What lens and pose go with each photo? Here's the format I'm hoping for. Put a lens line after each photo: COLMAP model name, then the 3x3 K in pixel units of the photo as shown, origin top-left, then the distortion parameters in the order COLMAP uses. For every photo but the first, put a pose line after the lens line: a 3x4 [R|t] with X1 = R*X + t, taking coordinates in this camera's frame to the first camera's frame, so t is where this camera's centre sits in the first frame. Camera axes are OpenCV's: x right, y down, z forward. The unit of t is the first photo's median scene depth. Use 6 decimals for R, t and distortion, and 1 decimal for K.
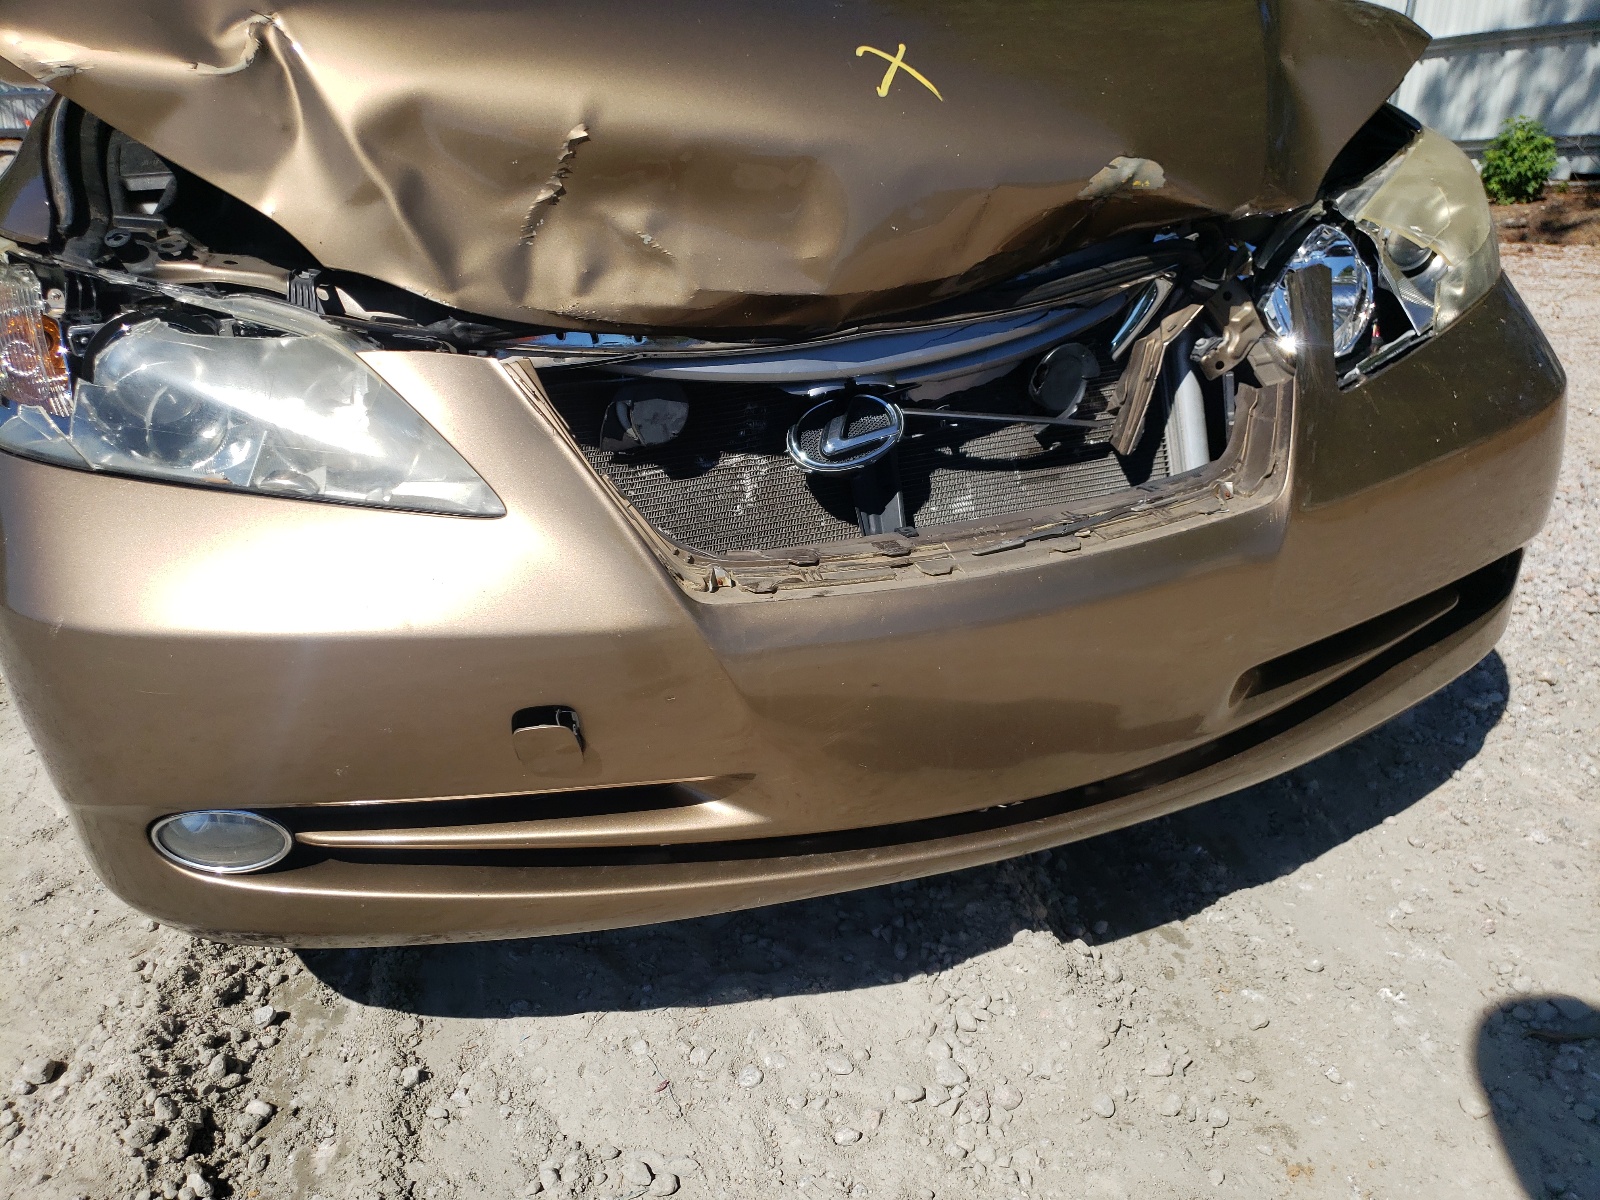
lens RADIAL K [[1189.7, 0, 800.0], [0, 1189.7, 600.0], [0, 0, 1]] dist [0.064605, -0.046132]
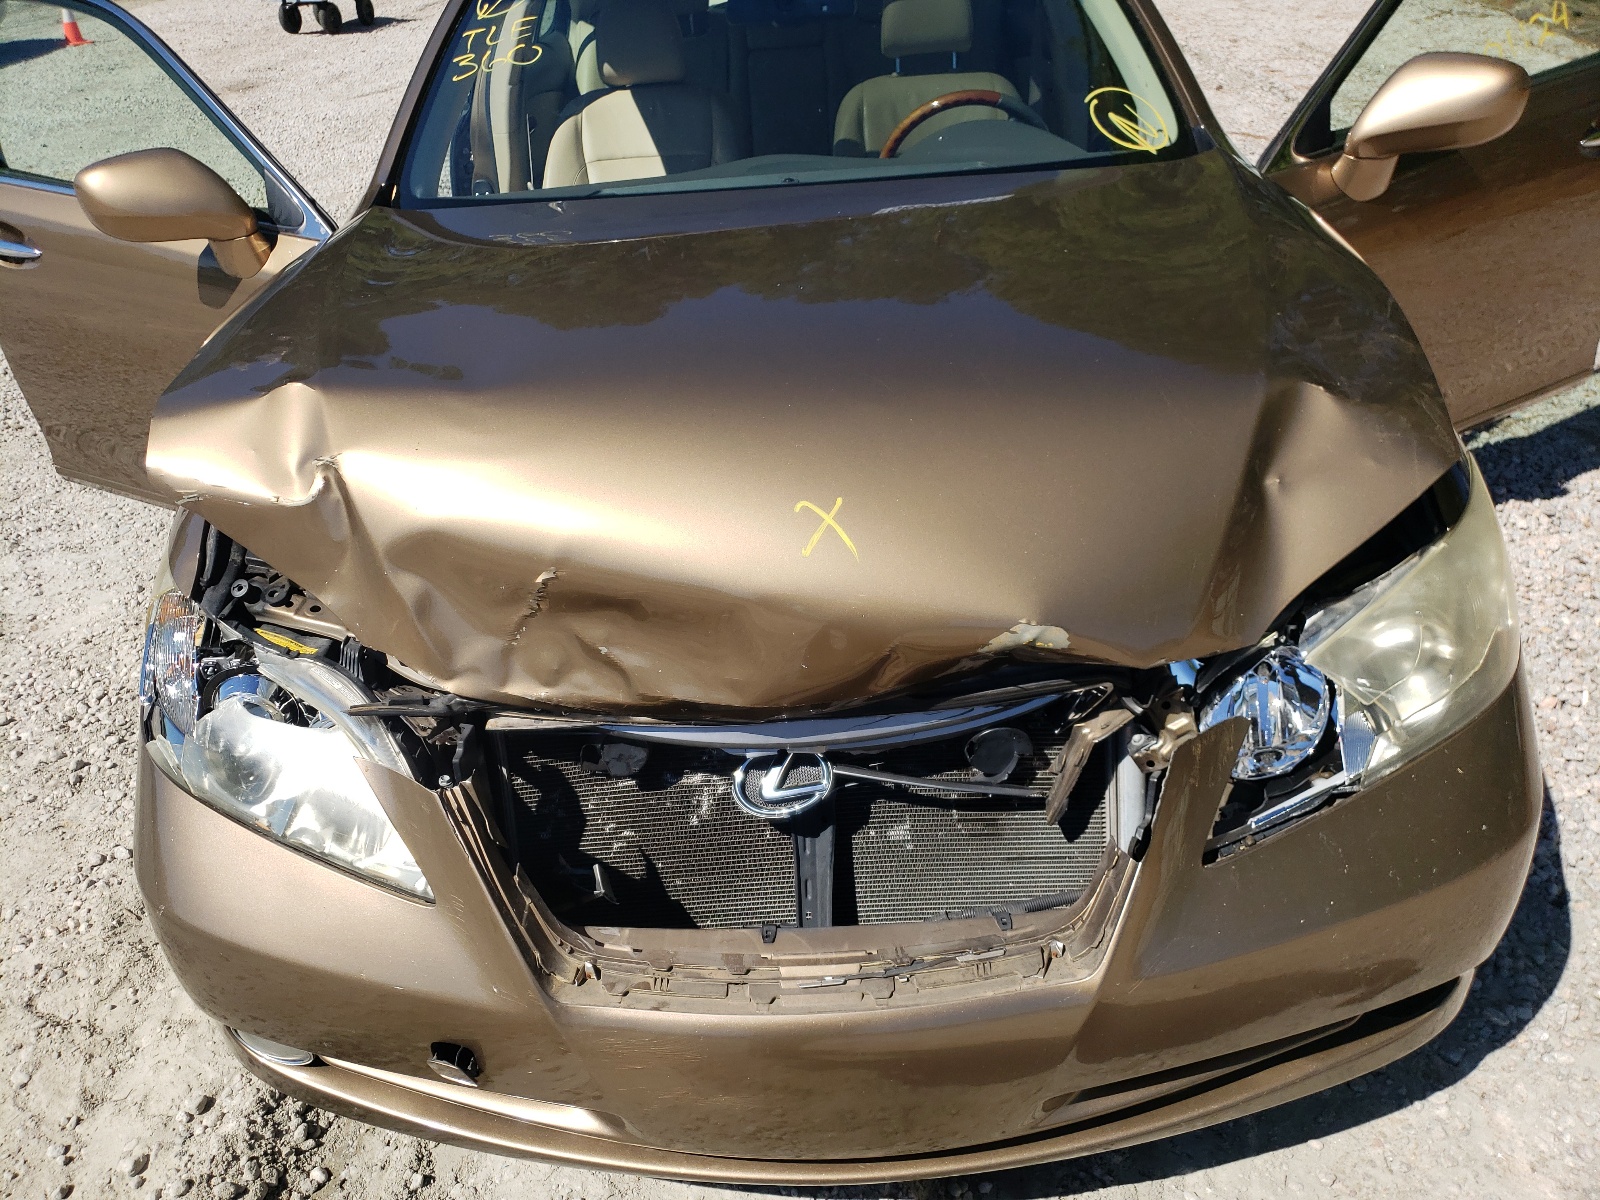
lens RADIAL K [[1176.1, 0, 800.0], [0, 1176.1, 600.0], [0, 0, 1]] dist [0.086106, -0.099639]
pose [[0.950607, 0.160266, -0.265820, 0.338545], [-0.115215, 0.977397, 0.177261, -0.529405], [0.288221, -0.137879, 0.947585, -0.065637]]
